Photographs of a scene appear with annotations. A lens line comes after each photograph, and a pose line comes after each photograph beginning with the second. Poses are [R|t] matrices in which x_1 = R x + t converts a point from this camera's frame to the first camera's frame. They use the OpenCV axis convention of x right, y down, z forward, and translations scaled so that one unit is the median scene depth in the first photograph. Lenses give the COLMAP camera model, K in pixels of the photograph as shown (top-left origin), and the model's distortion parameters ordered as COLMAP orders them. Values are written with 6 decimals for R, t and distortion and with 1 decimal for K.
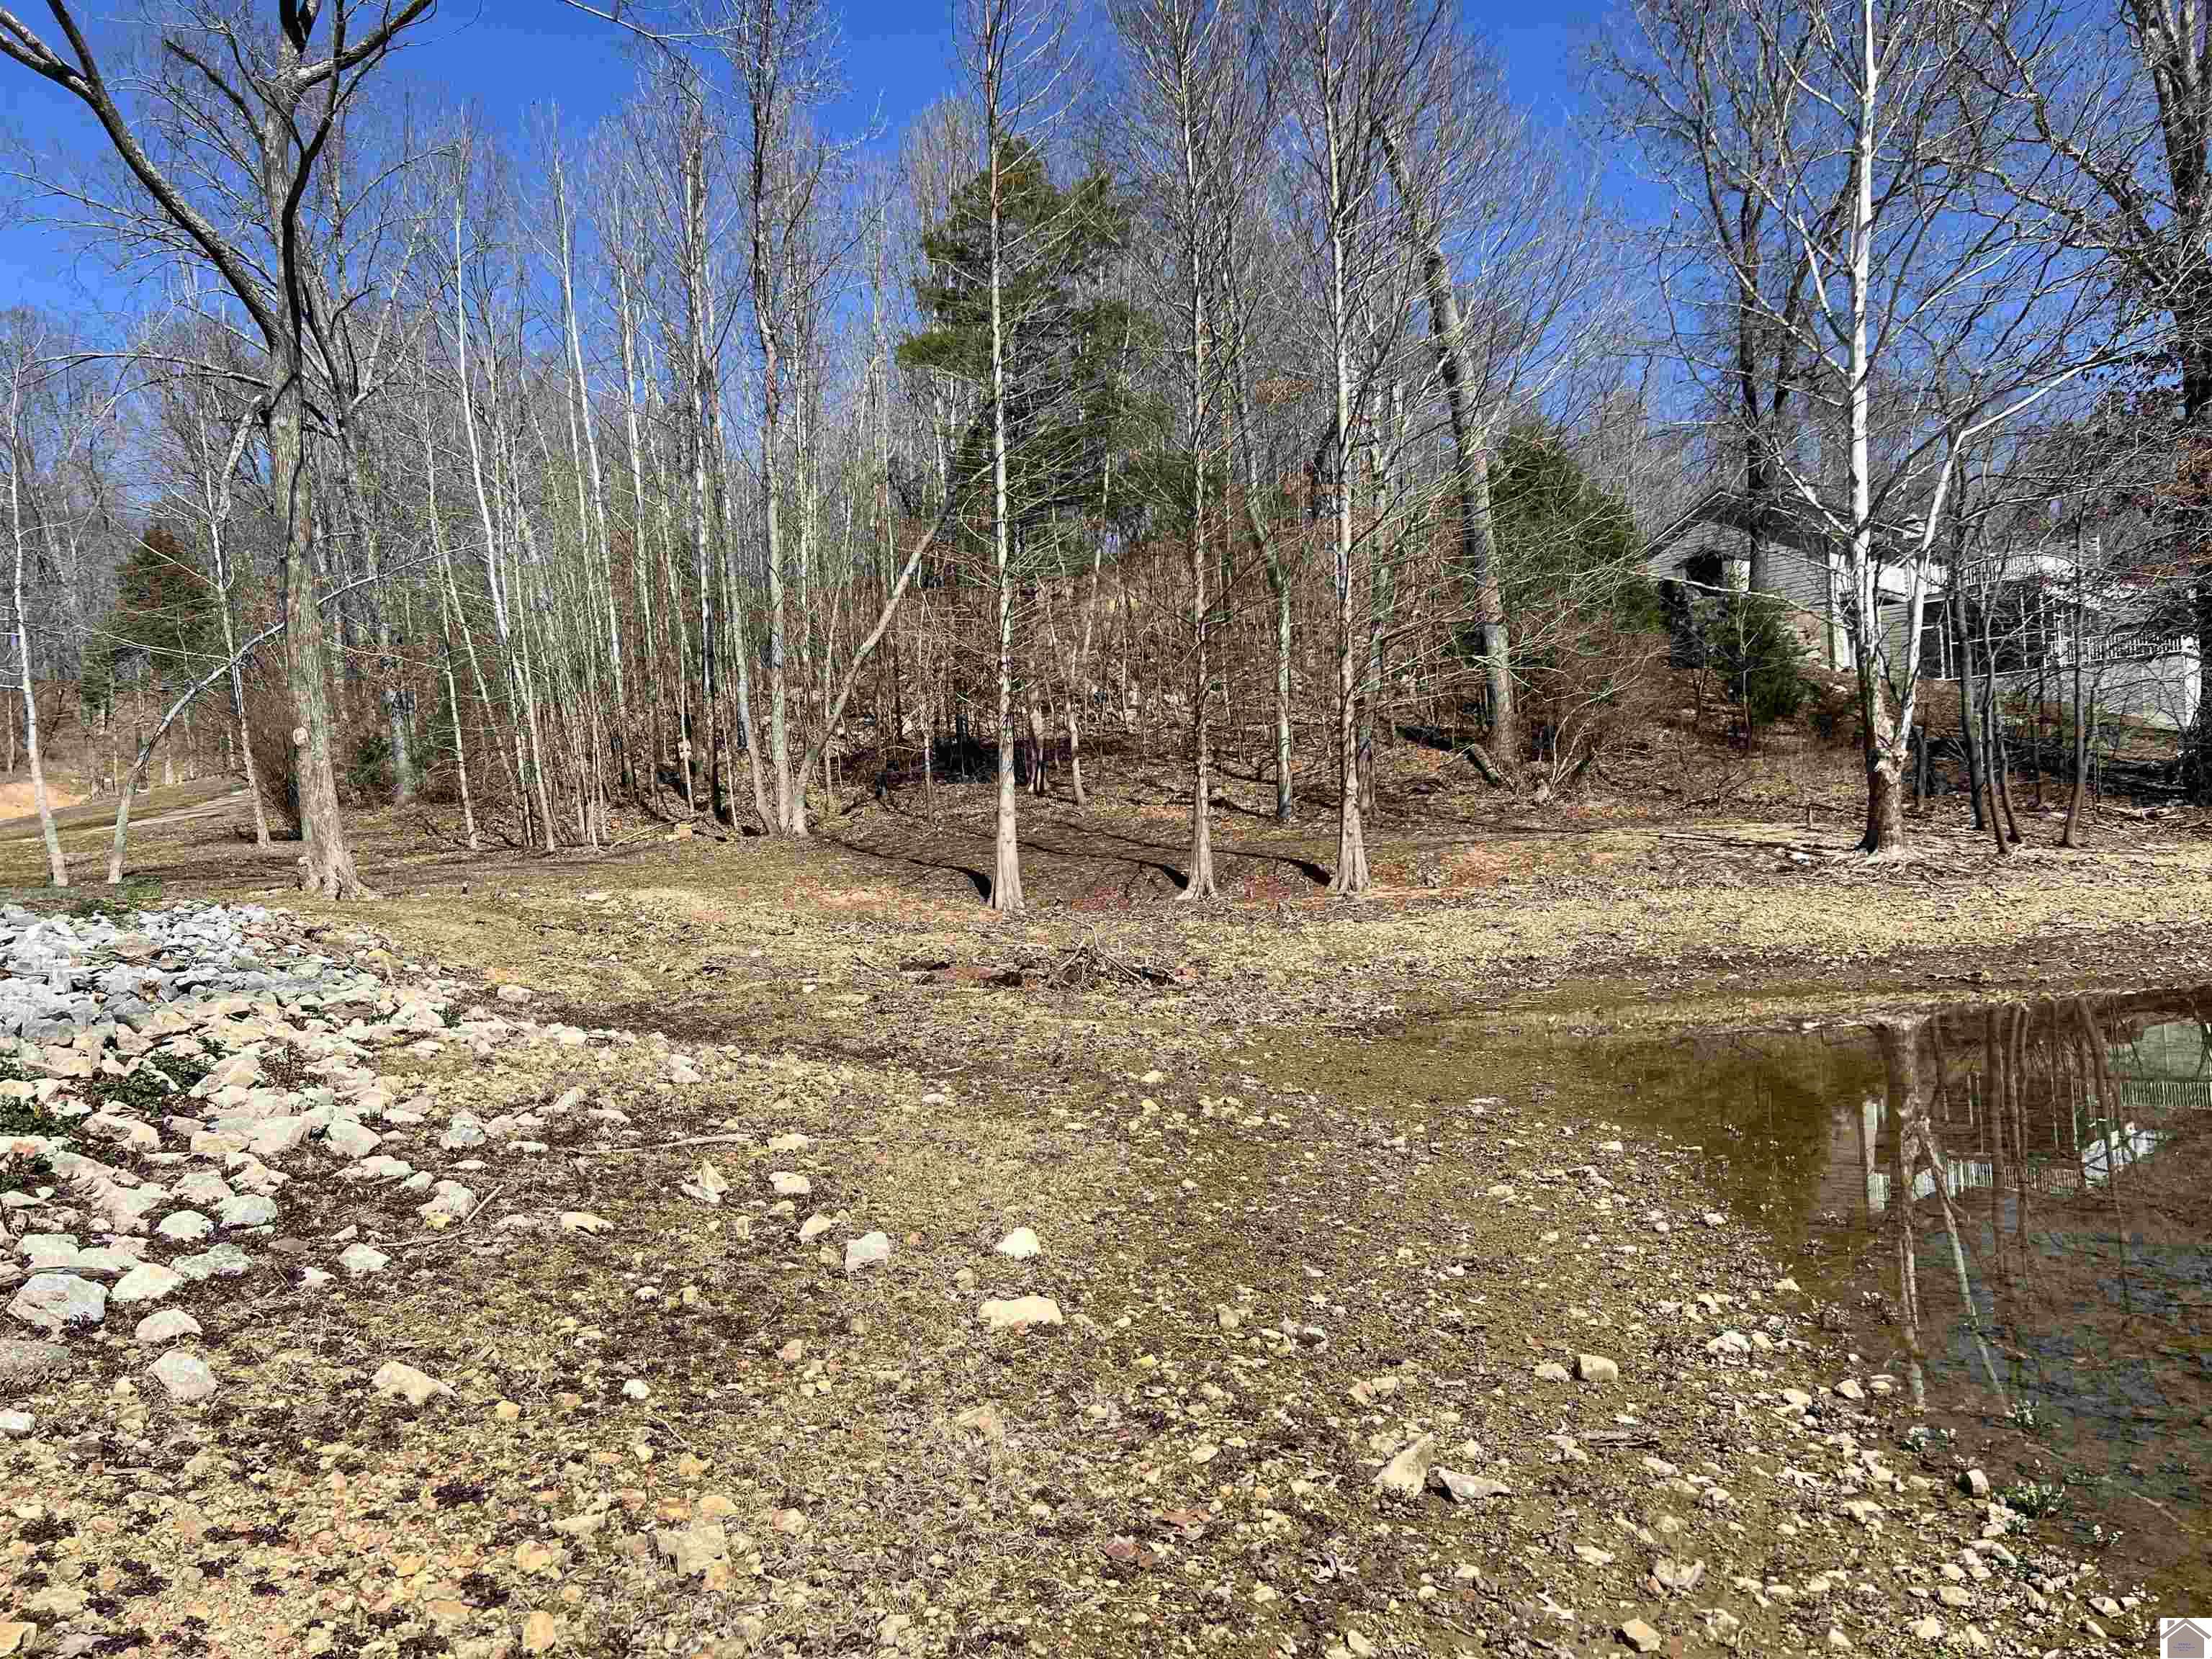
lens RADIAL K [[1664.2, 0, 1132.2], [0, 1664.2, 850.1], [0, 0, 1]] dist [0.058241, -0.064668]
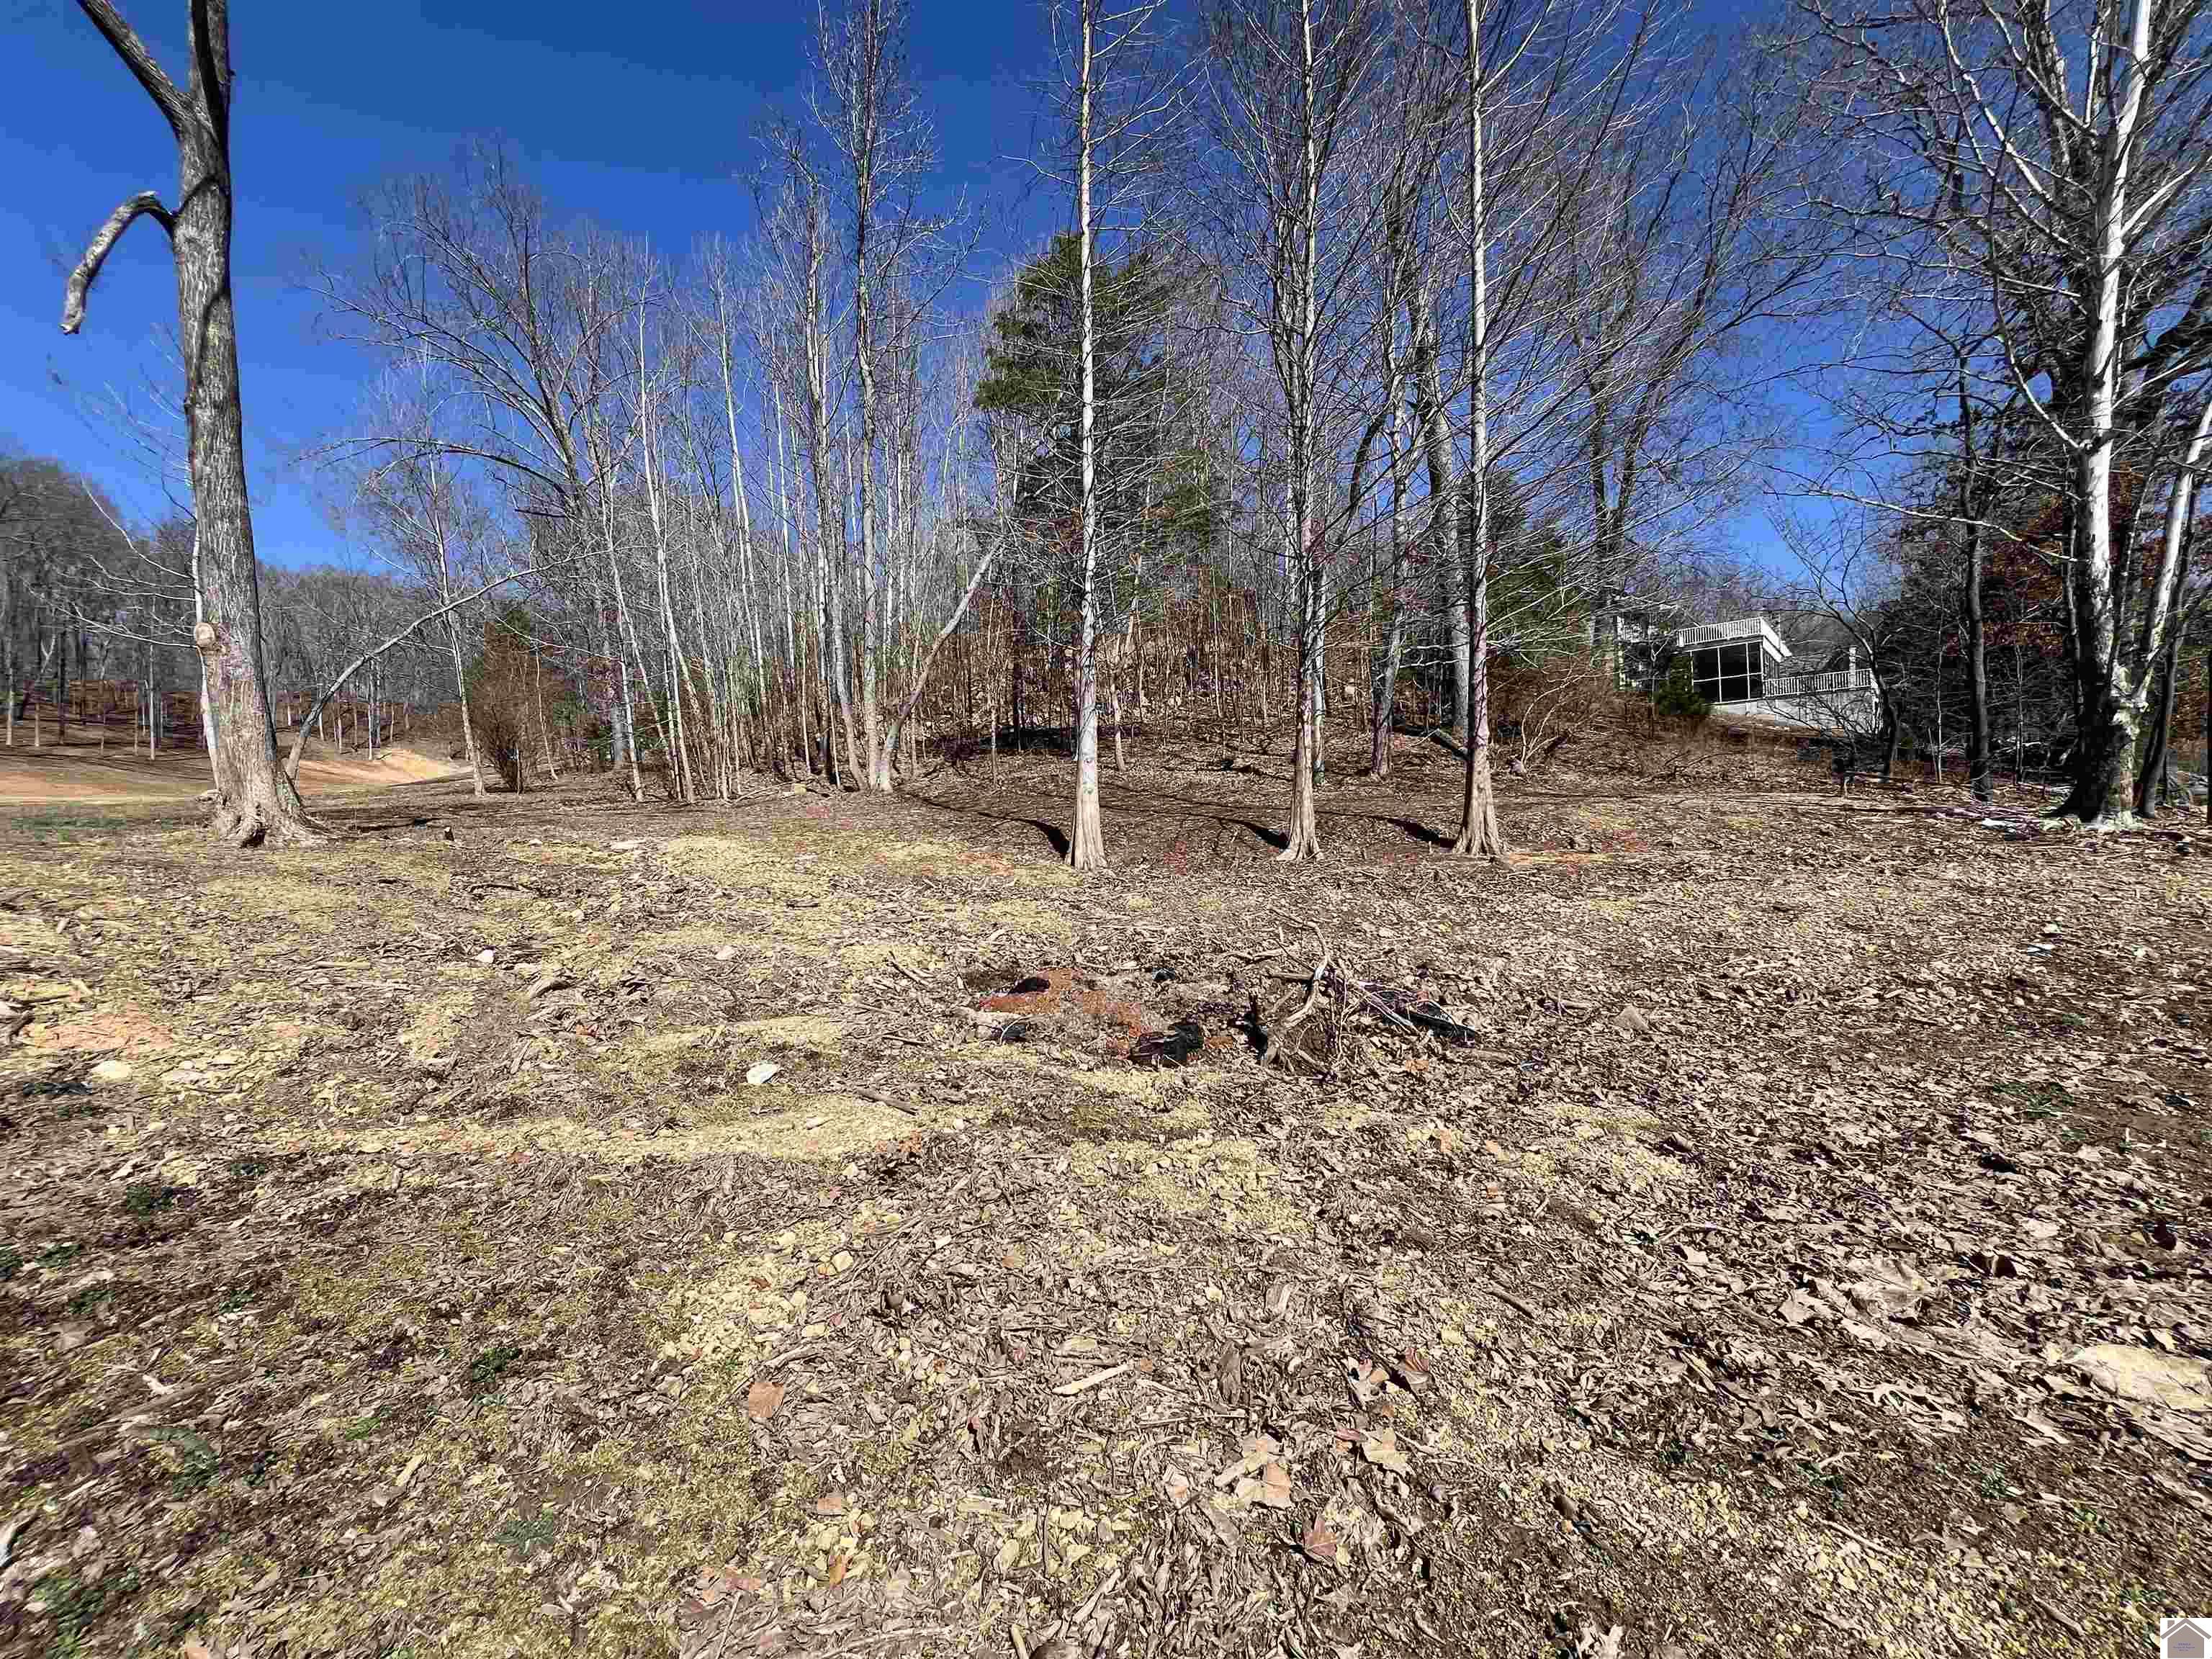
lens RADIAL K [[884.6, 0, 1099.4], [0, 884.6, 828.1], [0, 0, 1]] dist [-0.002319, 0.000691]
pose [[0.999819, 0.017694, 0.007053, -0.075679], [-0.017786, 0.999754, 0.013231, 0.008658], [-0.006817, -0.013354, 0.999888, 0.548360]]
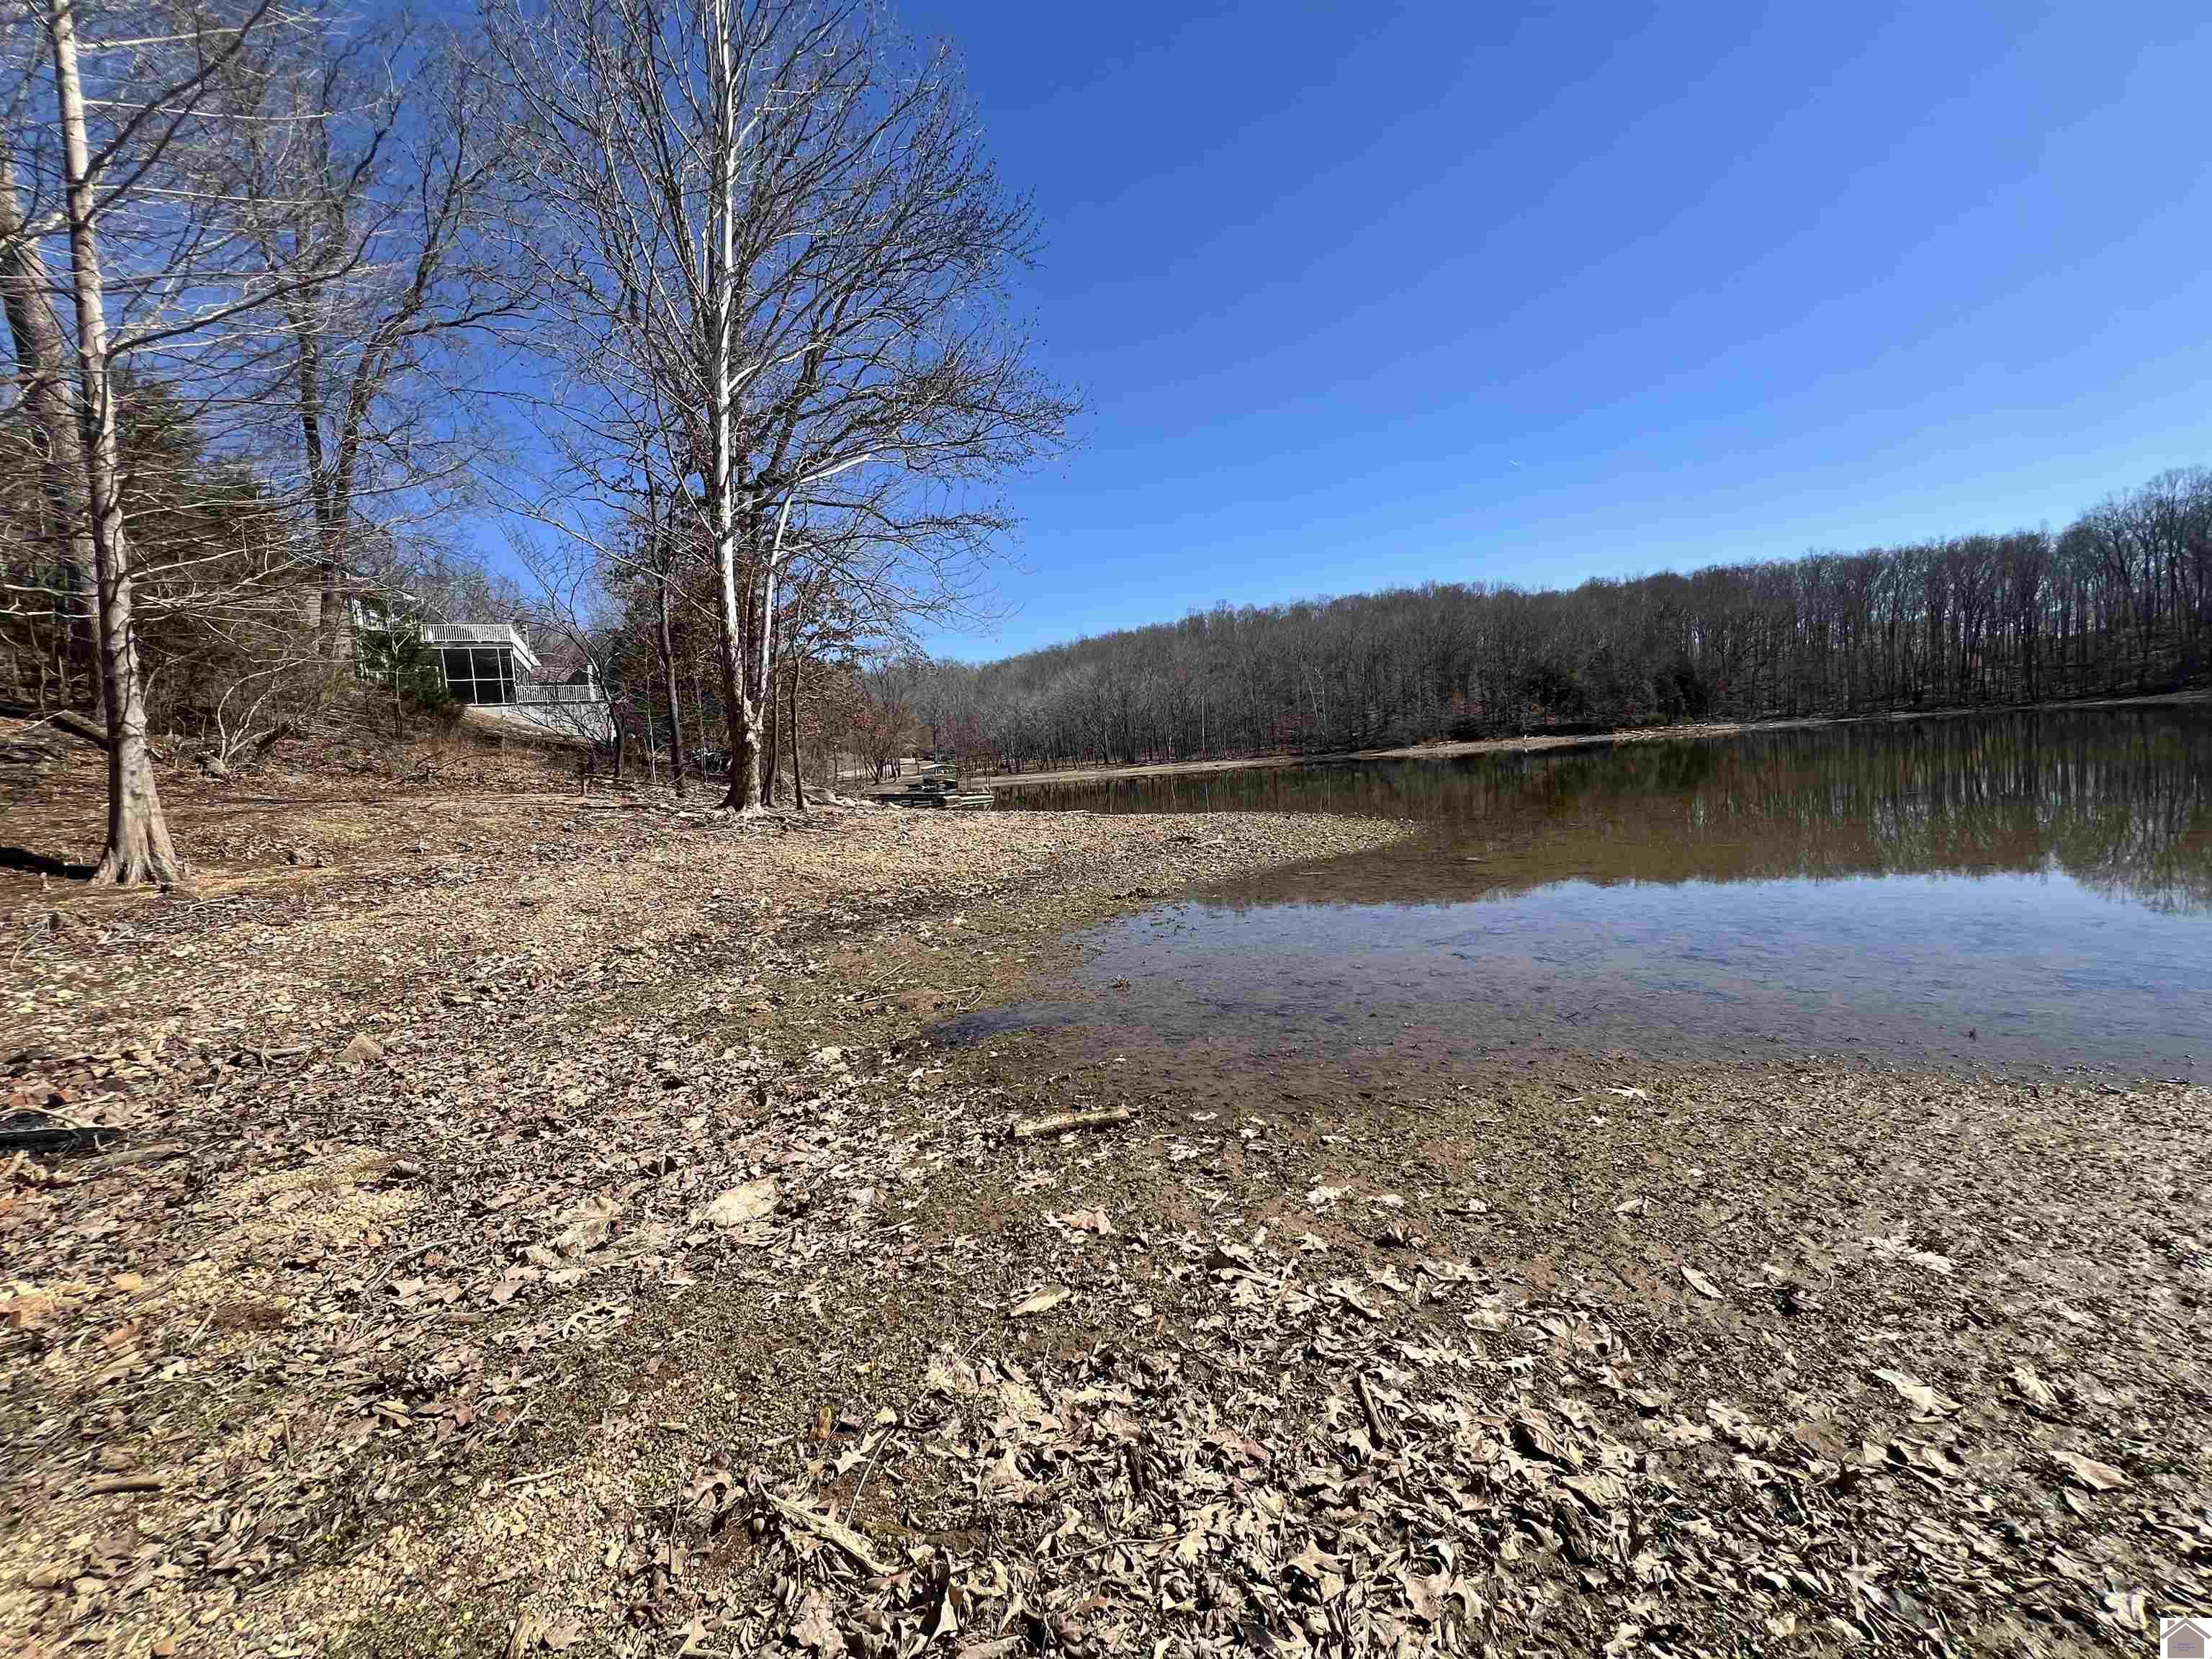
lens RADIAL K [[884.6, 0, 1099.0], [0, 884.6, 828.3], [0, 0, 1]] dist [-0.002319, 0.000691]
pose [[0.341393, -0.034401, 0.939291, -0.067068], [0.035789, 0.999081, 0.023583, 0.008899], [-0.939239, 0.025565, 0.342310, 0.544147]]
